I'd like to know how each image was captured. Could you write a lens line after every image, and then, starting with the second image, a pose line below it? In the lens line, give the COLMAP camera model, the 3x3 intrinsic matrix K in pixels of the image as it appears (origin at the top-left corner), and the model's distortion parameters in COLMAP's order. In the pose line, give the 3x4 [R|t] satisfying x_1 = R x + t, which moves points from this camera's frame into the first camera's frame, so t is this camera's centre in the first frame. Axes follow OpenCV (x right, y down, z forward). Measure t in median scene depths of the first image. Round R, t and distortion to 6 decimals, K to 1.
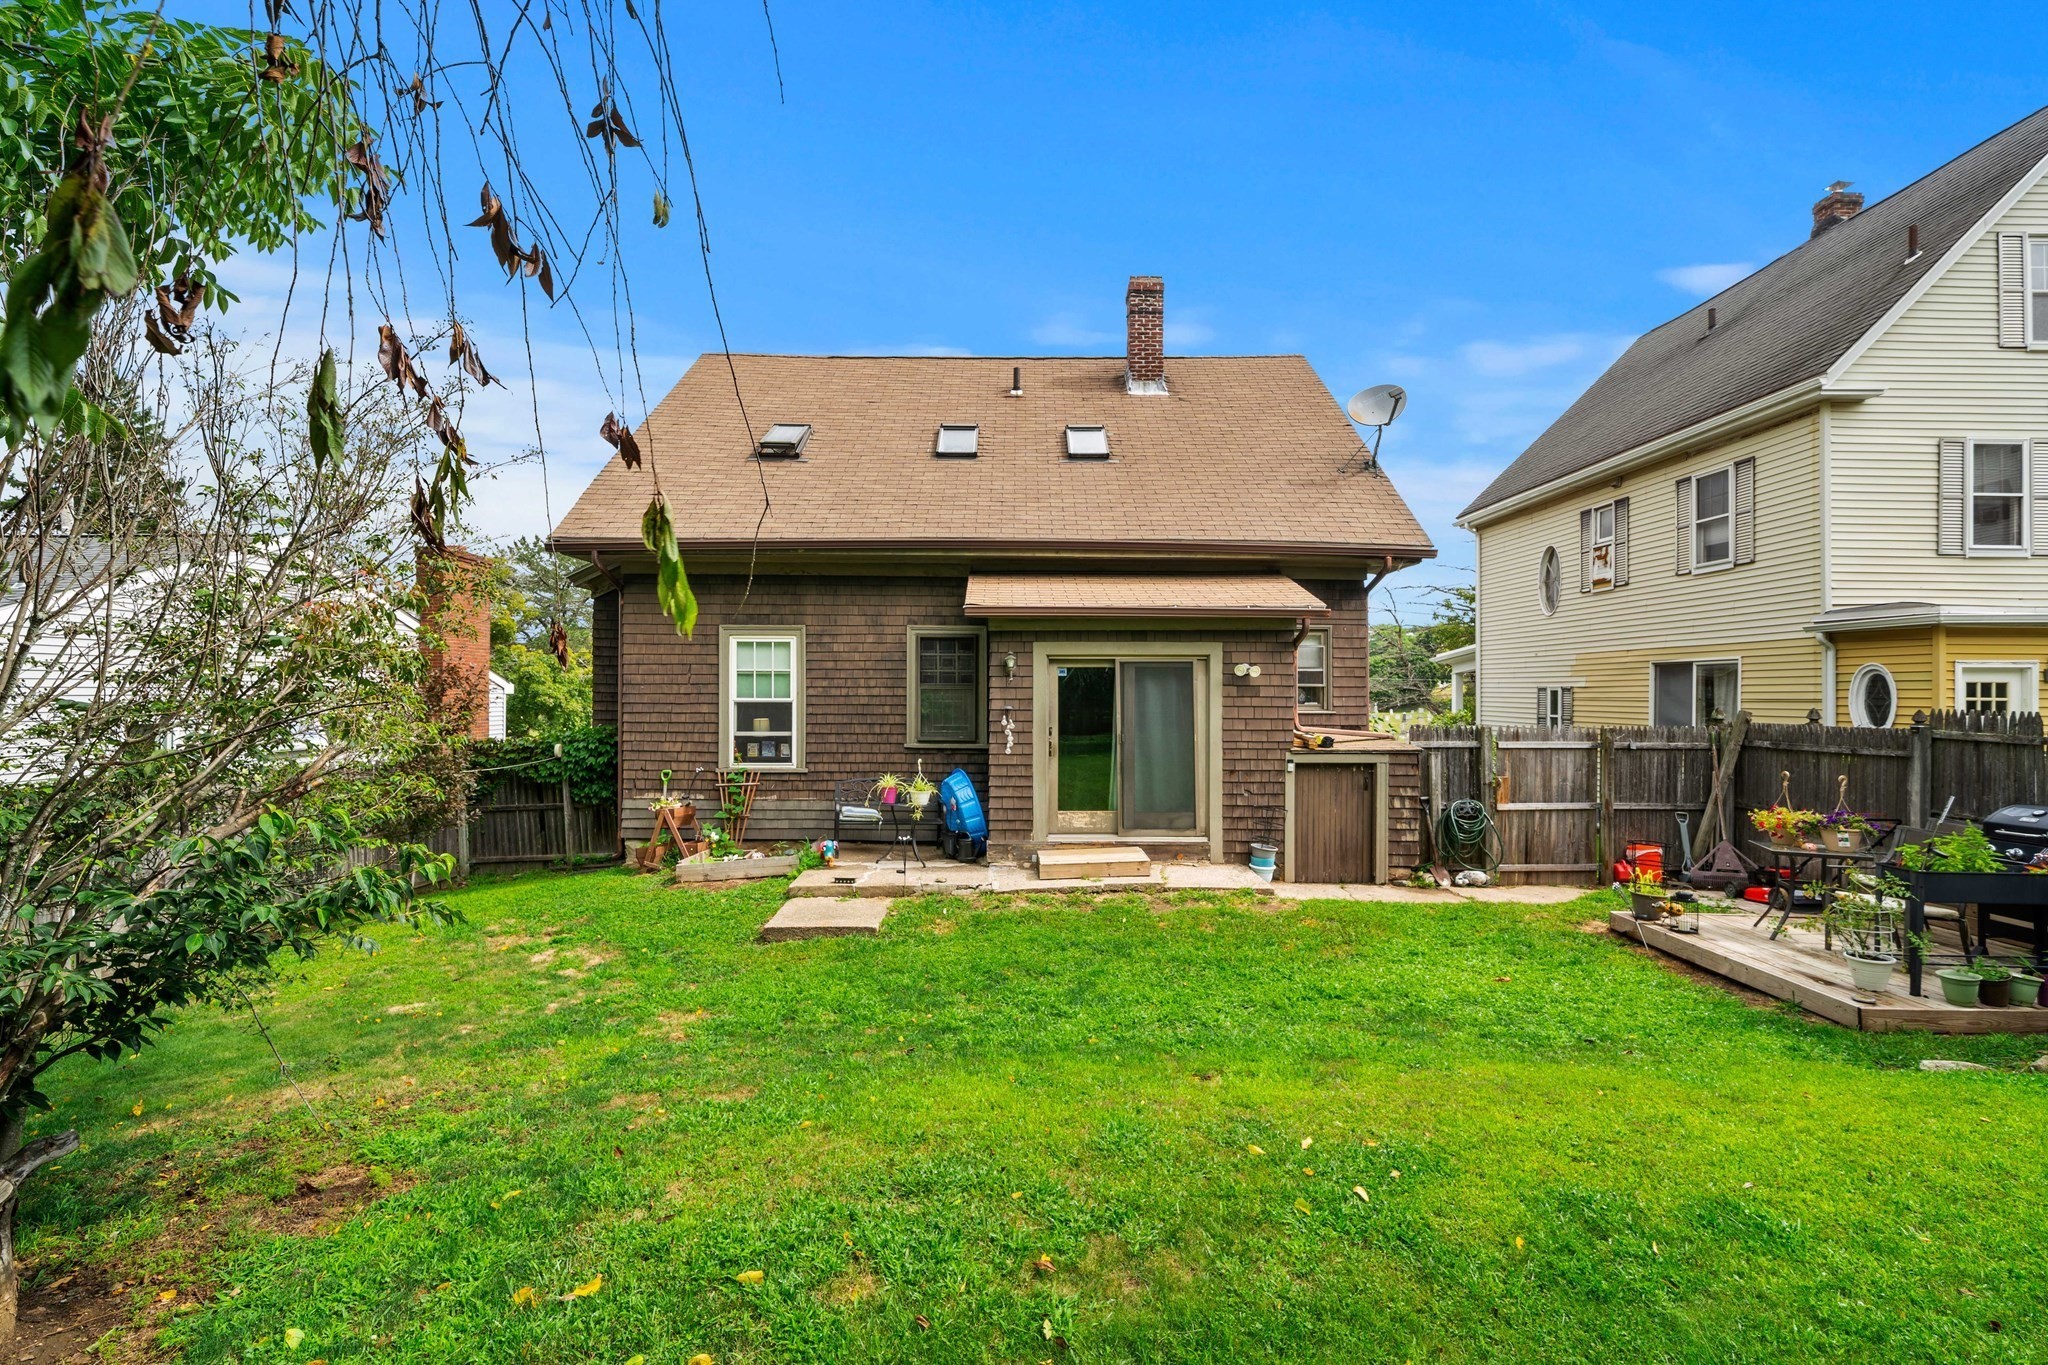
lens RADIAL K [[913.1, 0, 1024.7], [0, 913.1, 689.0], [0, 0, 1]] dist [0.000263, 0.000147]
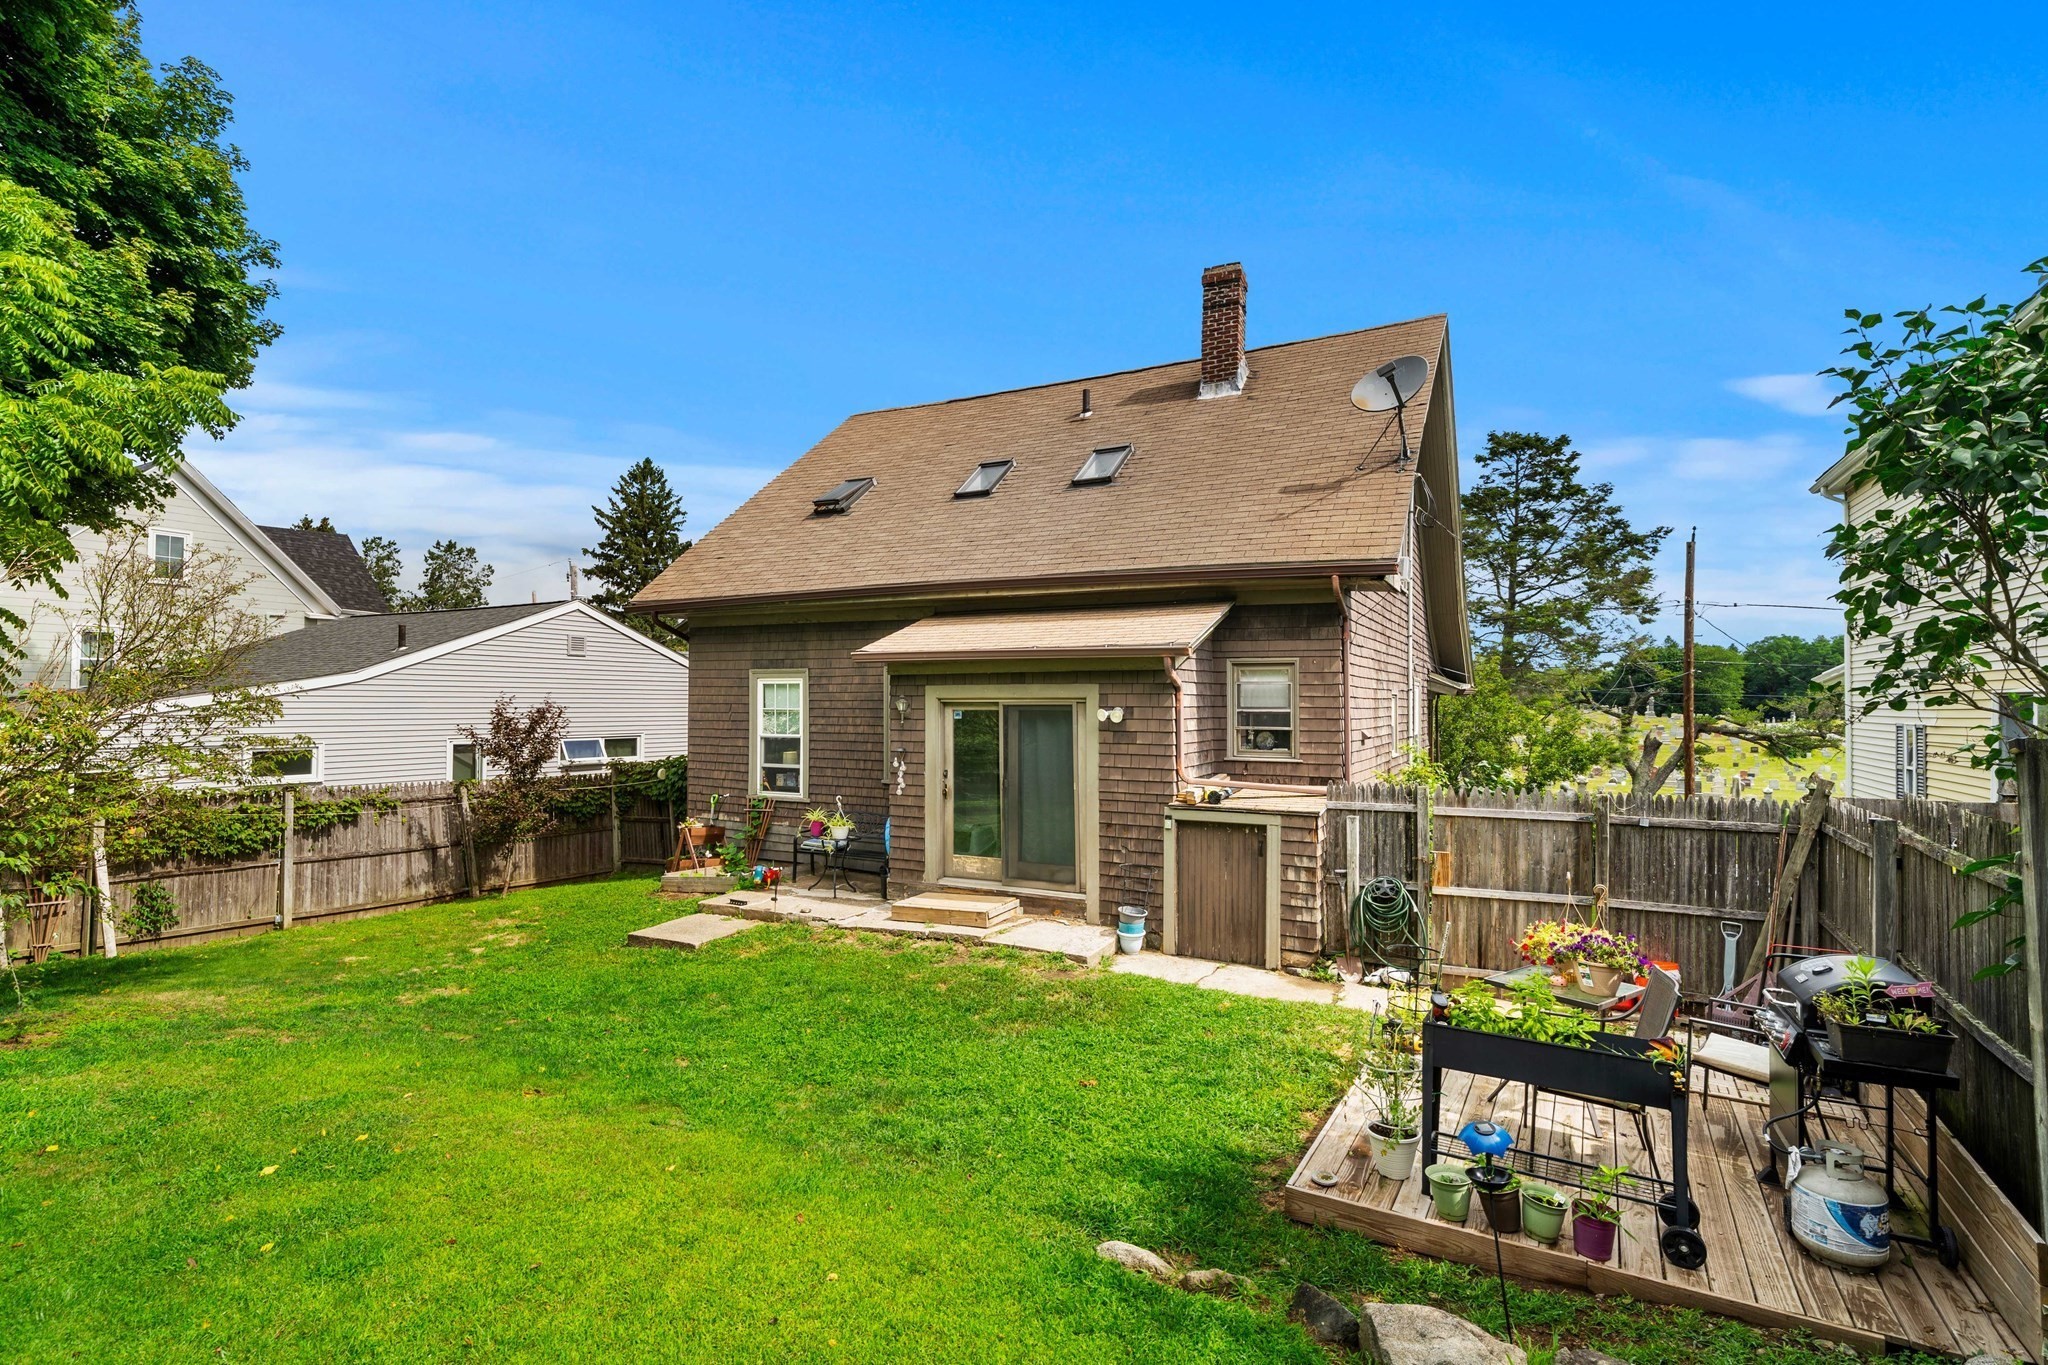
lens RADIAL K [[984.9, 0, 1032.0], [0, 984.9, 690.9], [0, 0, 1]] dist [0.000006, 0.000220]
pose [[0.880046, -0.005306, -0.474858, 0.616903], [-0.000139, 0.999935, -0.011431, -0.032090], [0.474888, 0.010126, 0.879988, 0.091123]]
